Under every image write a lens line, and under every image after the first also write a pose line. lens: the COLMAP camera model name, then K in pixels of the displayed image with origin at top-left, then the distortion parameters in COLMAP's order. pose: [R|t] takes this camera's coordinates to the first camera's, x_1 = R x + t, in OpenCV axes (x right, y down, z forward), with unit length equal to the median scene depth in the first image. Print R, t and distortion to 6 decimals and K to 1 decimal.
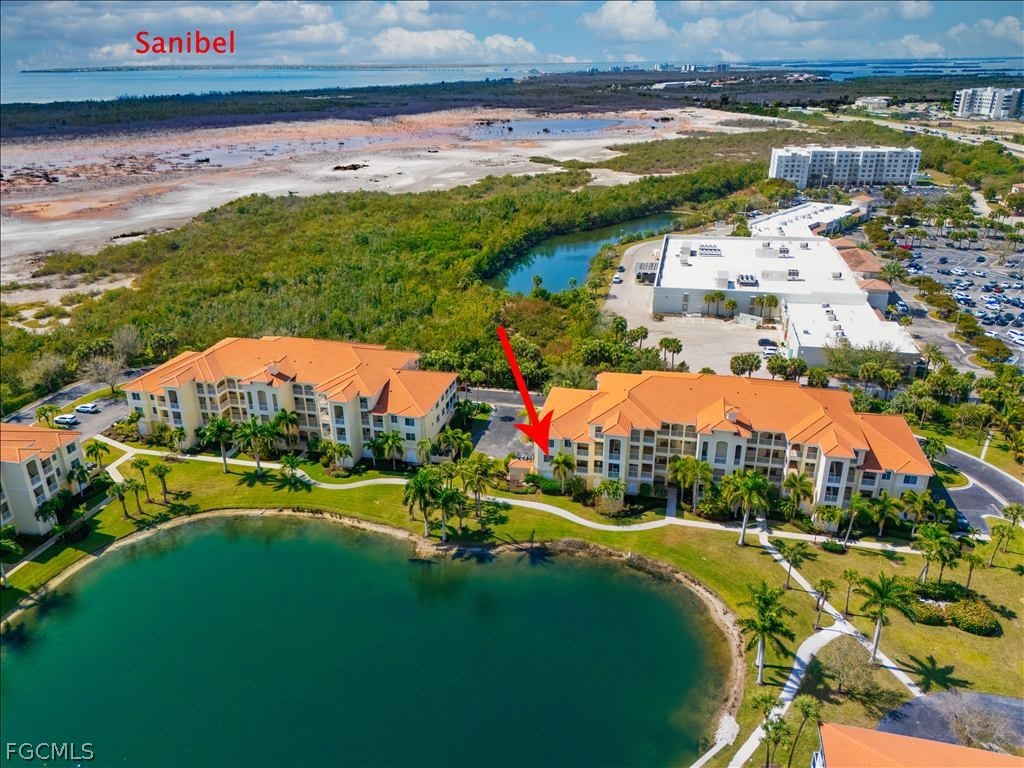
lens RADIAL K [[745.4, 0, 512.0], [0, 745.4, 384.0], [0, 0, 1]] dist [0.061026, -0.053749]
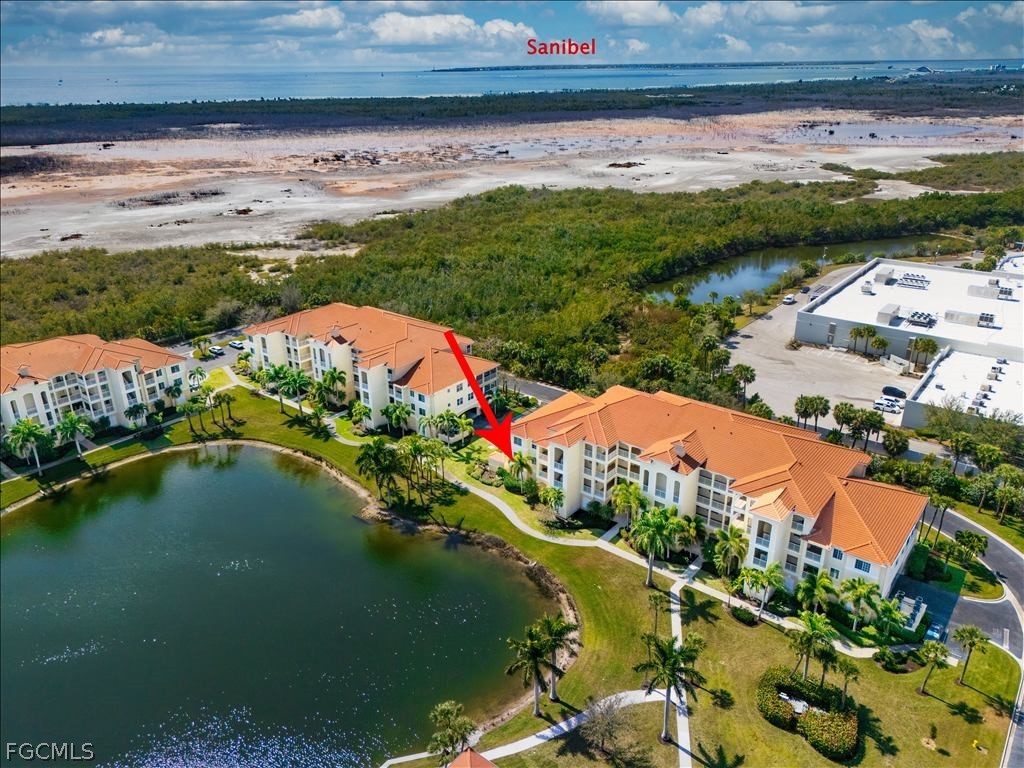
lens RADIAL K [[745.4, 0, 512.0], [0, 745.4, 384.0], [0, 0, 1]] dist [0.061026, -0.053749]
pose [[0.904680, 0.170822, -0.390351, 0.251190], [-0.170181, 0.984736, 0.036521, -0.019154], [0.390631, 0.033390, 0.919941, 0.038988]]
